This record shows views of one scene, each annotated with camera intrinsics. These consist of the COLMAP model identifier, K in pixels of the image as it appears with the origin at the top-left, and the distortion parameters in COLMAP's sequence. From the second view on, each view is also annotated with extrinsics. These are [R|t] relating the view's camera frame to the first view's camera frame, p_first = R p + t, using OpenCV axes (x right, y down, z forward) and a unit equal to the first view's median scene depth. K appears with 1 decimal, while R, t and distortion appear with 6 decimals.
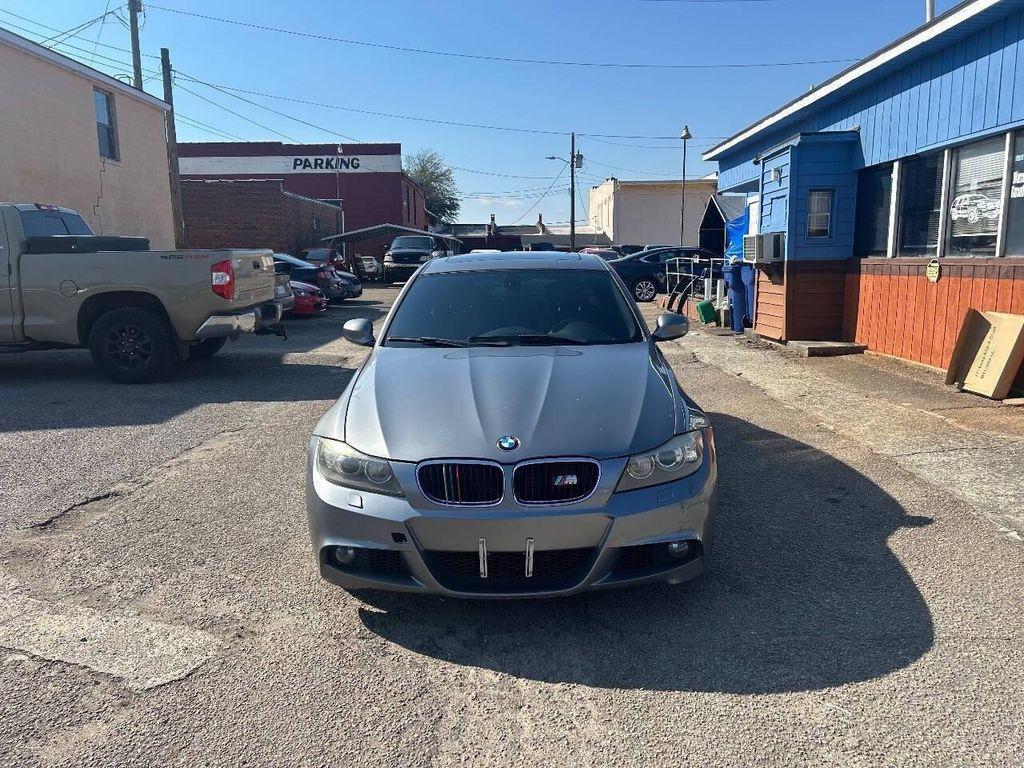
lens RADIAL K [[779.1, 0, 513.3], [0, 779.1, 387.1], [0, 0, 1]] dist [0.051371, -0.049982]
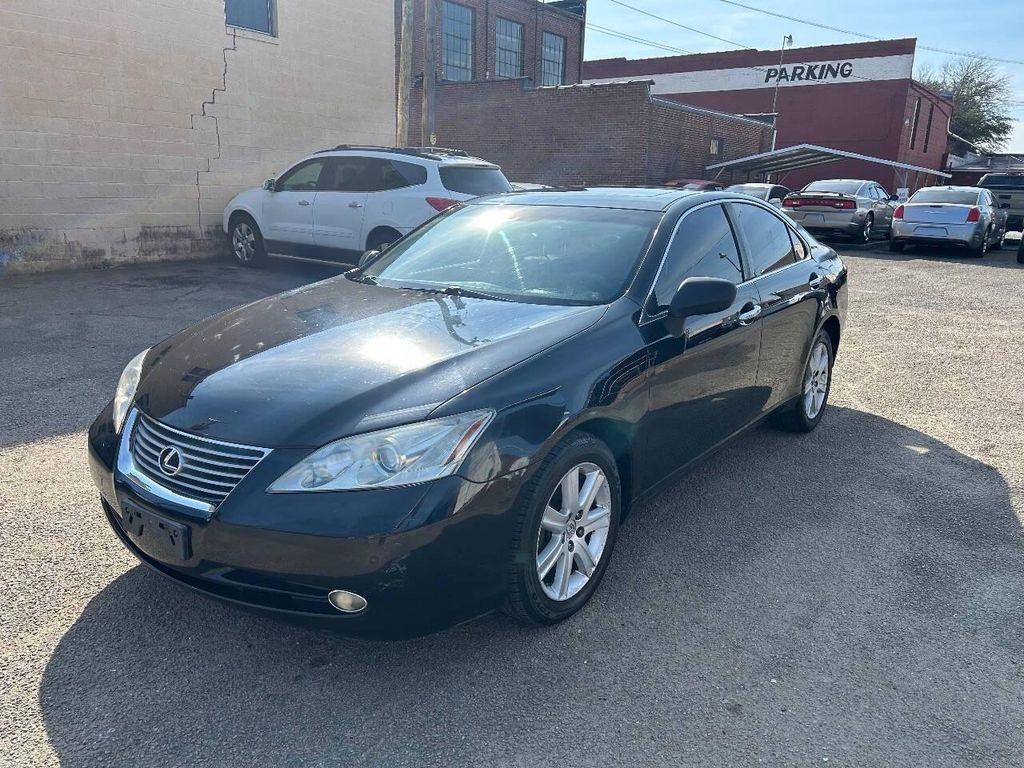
lens RADIAL K [[779.1, 0, 508.0], [0, 779.1, 388.5], [0, 0, 1]] dist [0.051371, -0.049982]
pose [[0.800311, 0.179594, -0.572056, 0.030751], [-0.132376, 0.983468, 0.123560, -0.030848], [0.584790, -0.023160, 0.810854, 0.173870]]
